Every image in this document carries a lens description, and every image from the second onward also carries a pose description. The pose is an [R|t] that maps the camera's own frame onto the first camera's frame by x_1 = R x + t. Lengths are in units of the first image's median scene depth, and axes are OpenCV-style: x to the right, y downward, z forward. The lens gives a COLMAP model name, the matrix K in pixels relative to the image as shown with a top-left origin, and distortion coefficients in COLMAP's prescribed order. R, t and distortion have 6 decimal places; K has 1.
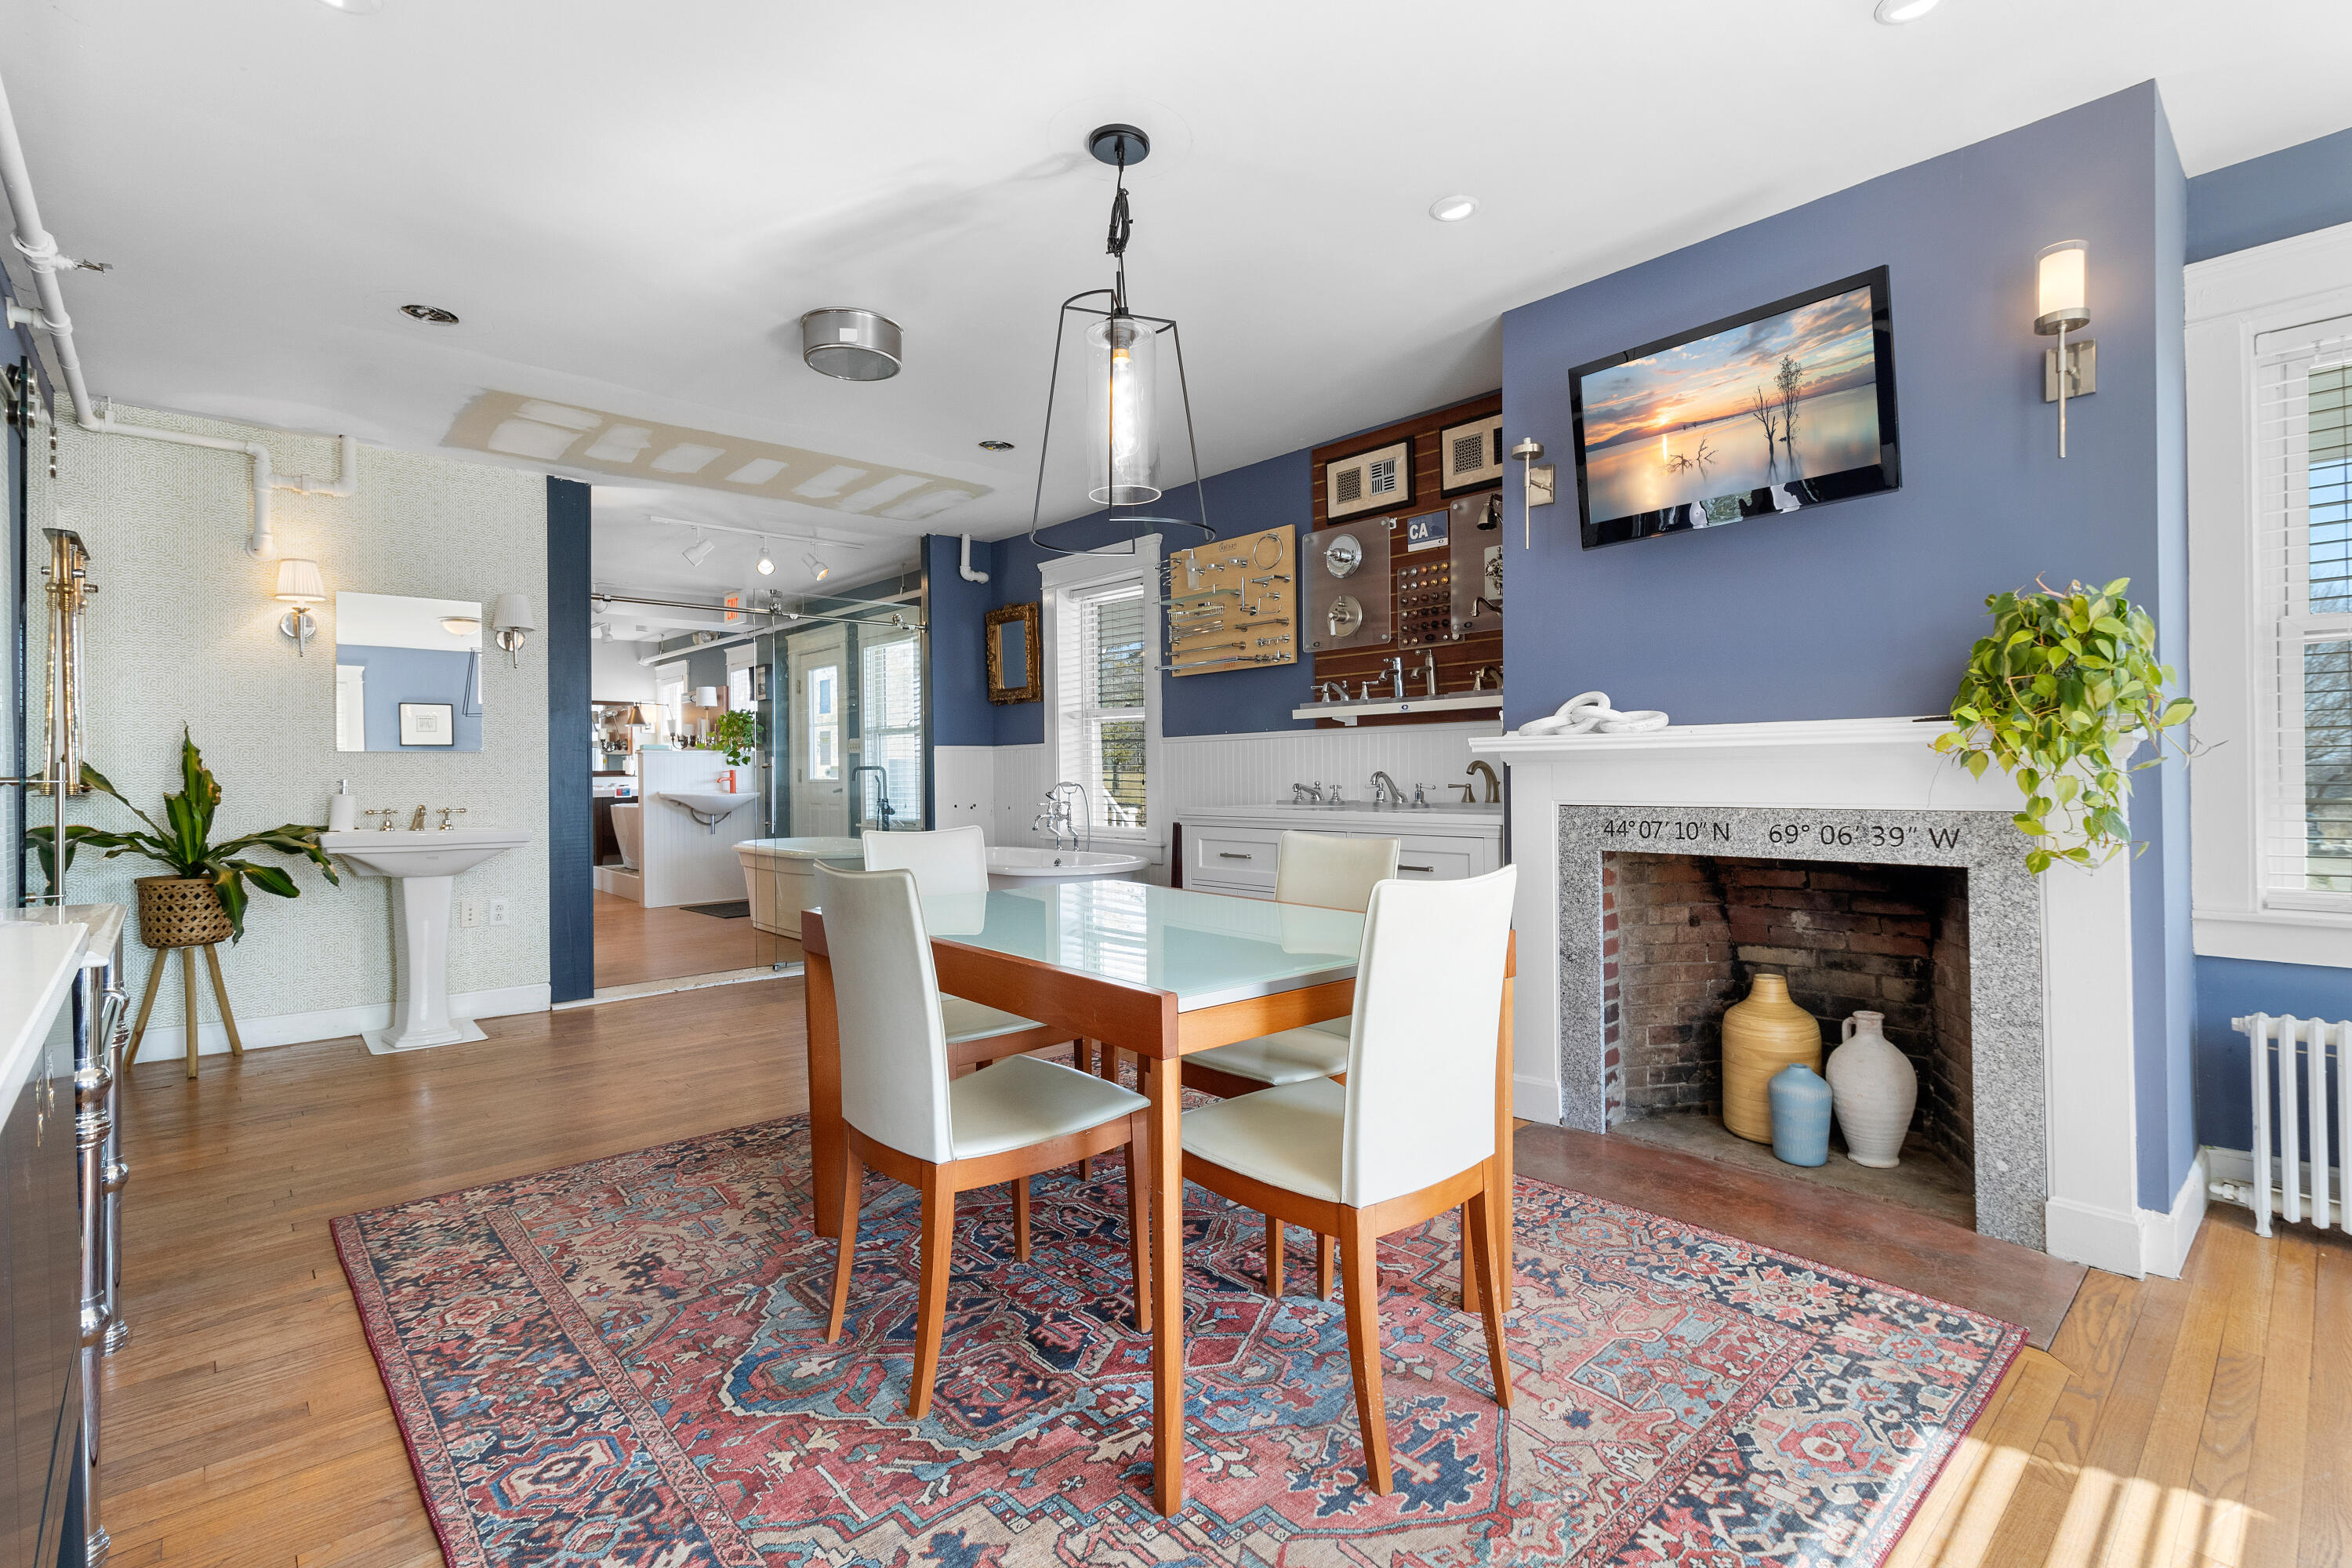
lens RADIAL K [[1104.4, 0, 1187.7], [0, 1104.4, 769.4], [0, 0, 1]] dist [0.003863, 0.000524]
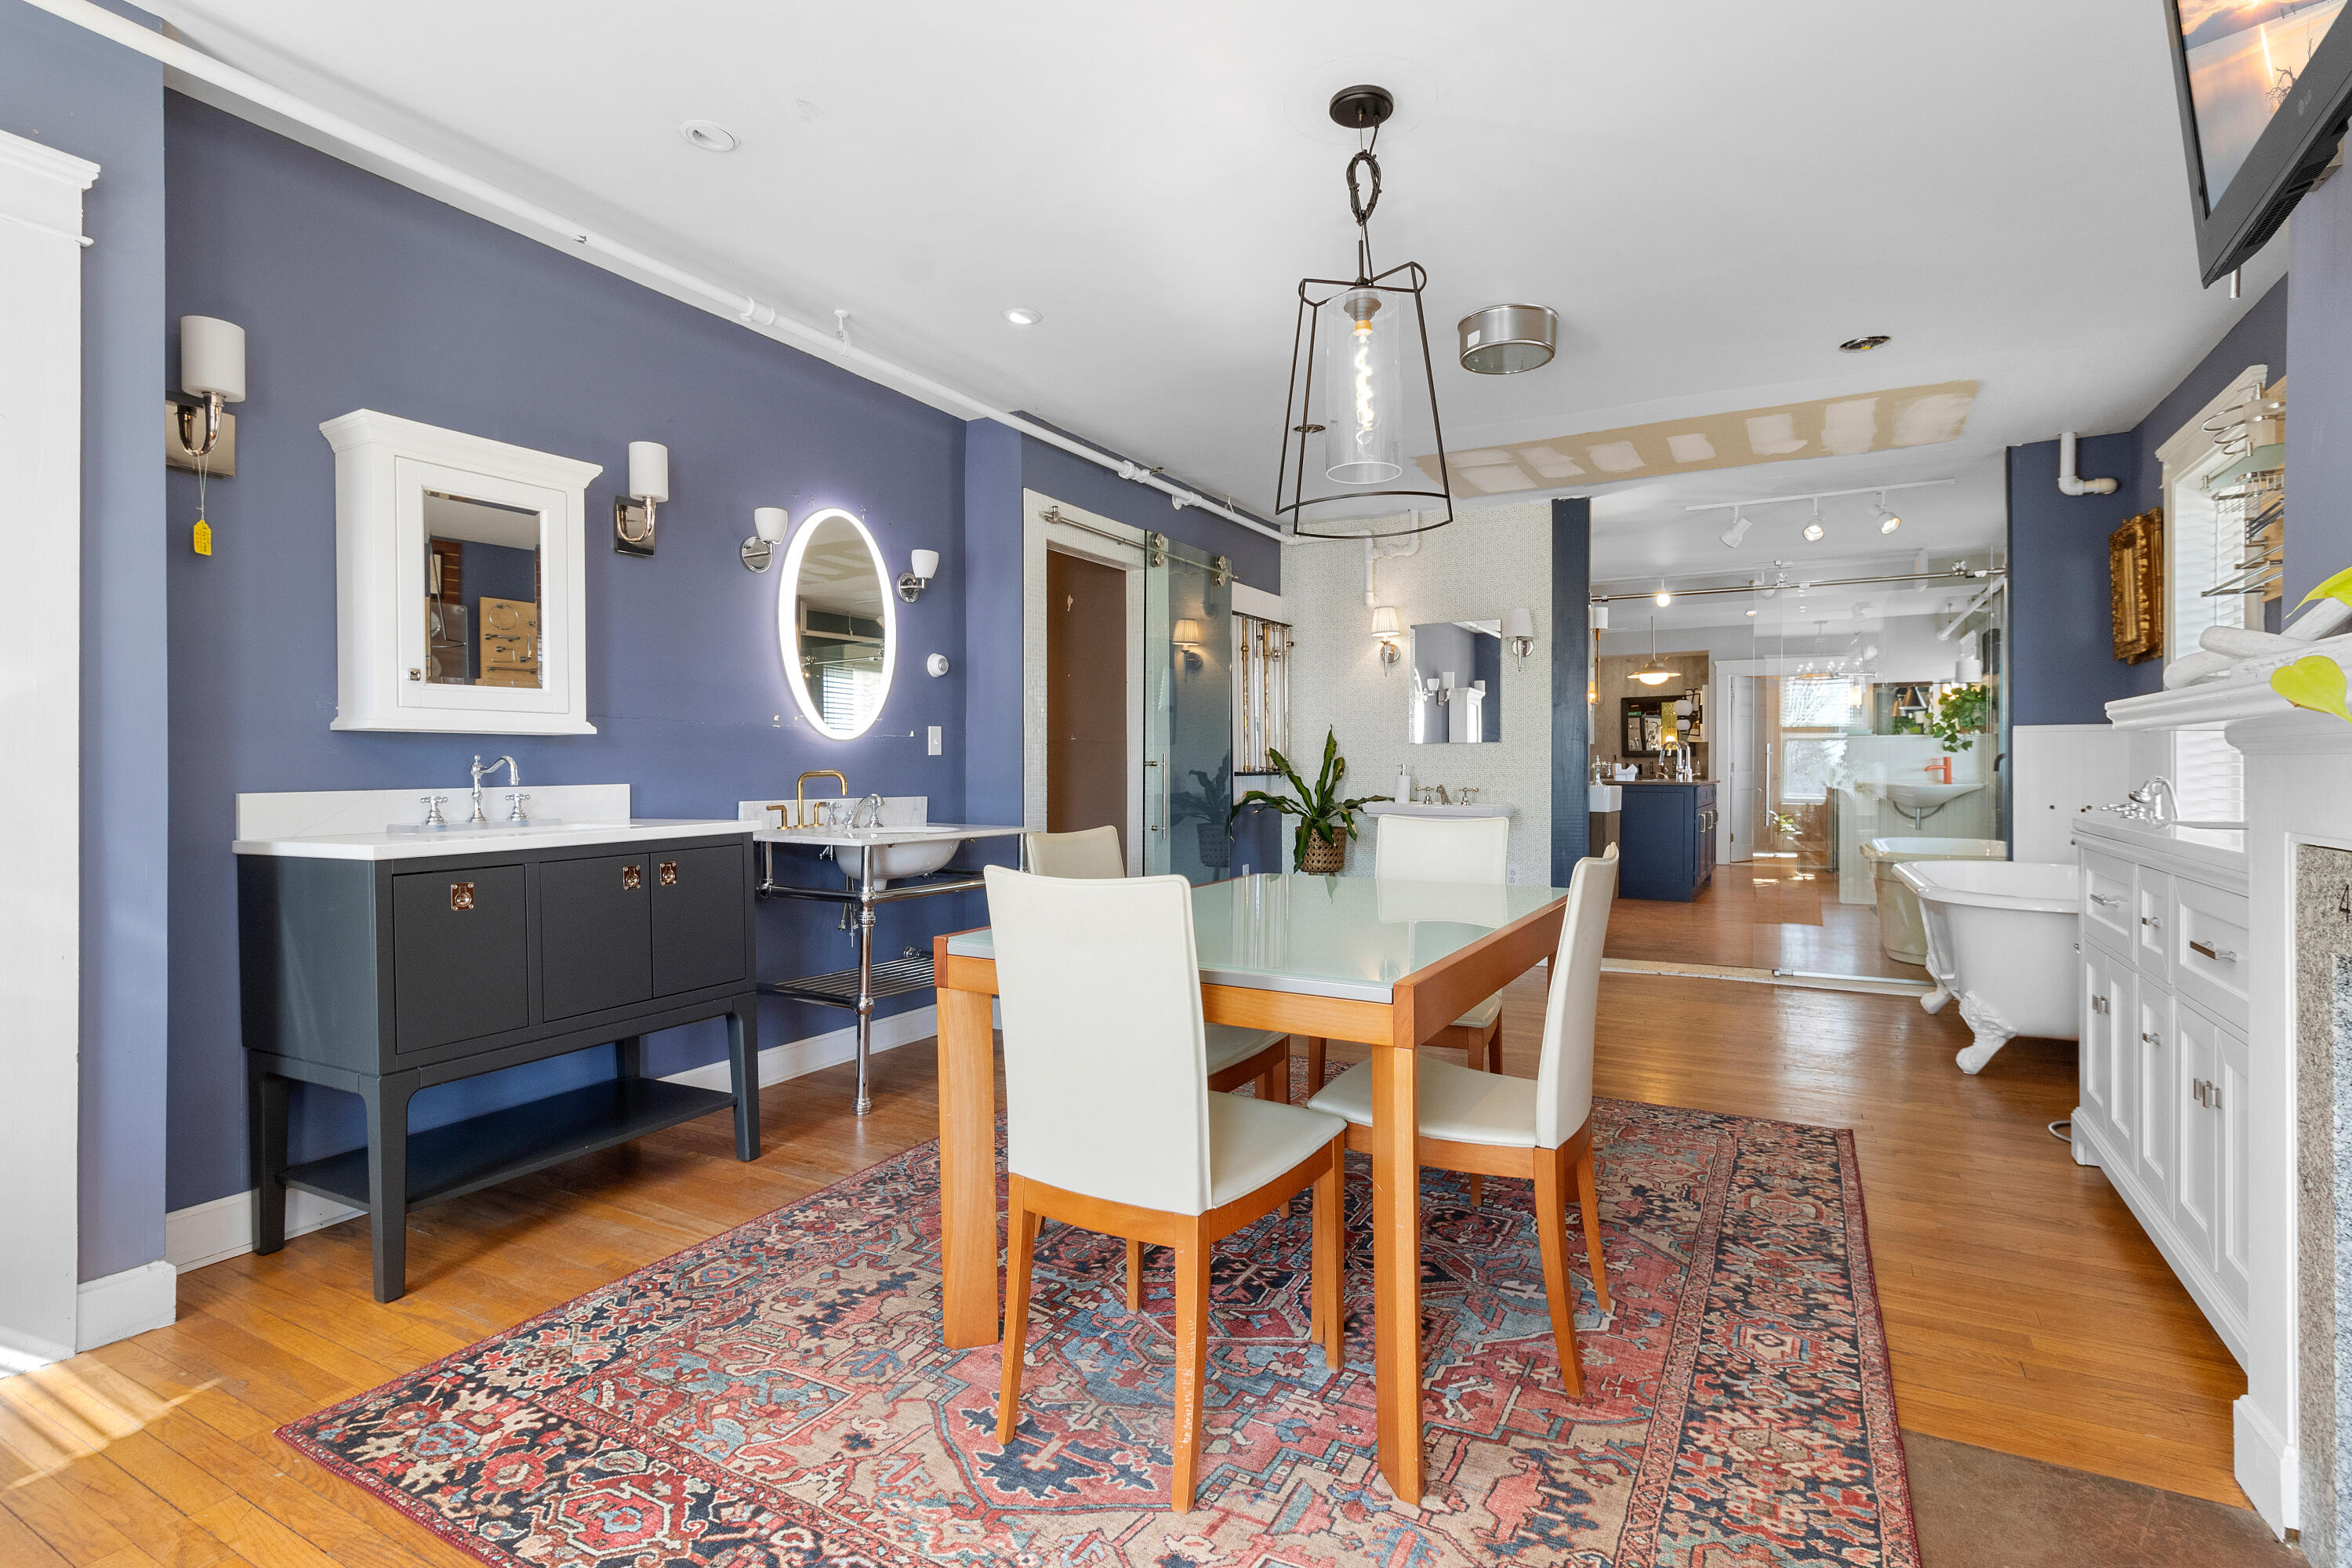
lens RADIAL K [[1126.1, 0, 1176.6], [0, 1126.1, 767.6], [0, 0, 1]] dist [0.001961, 0.000575]
pose [[0.306455, 0.011259, -0.951819, 0.445216], [-0.000464, 0.999932, 0.011679, -0.002227], [0.951885, -0.003137, 0.306439, 0.295083]]
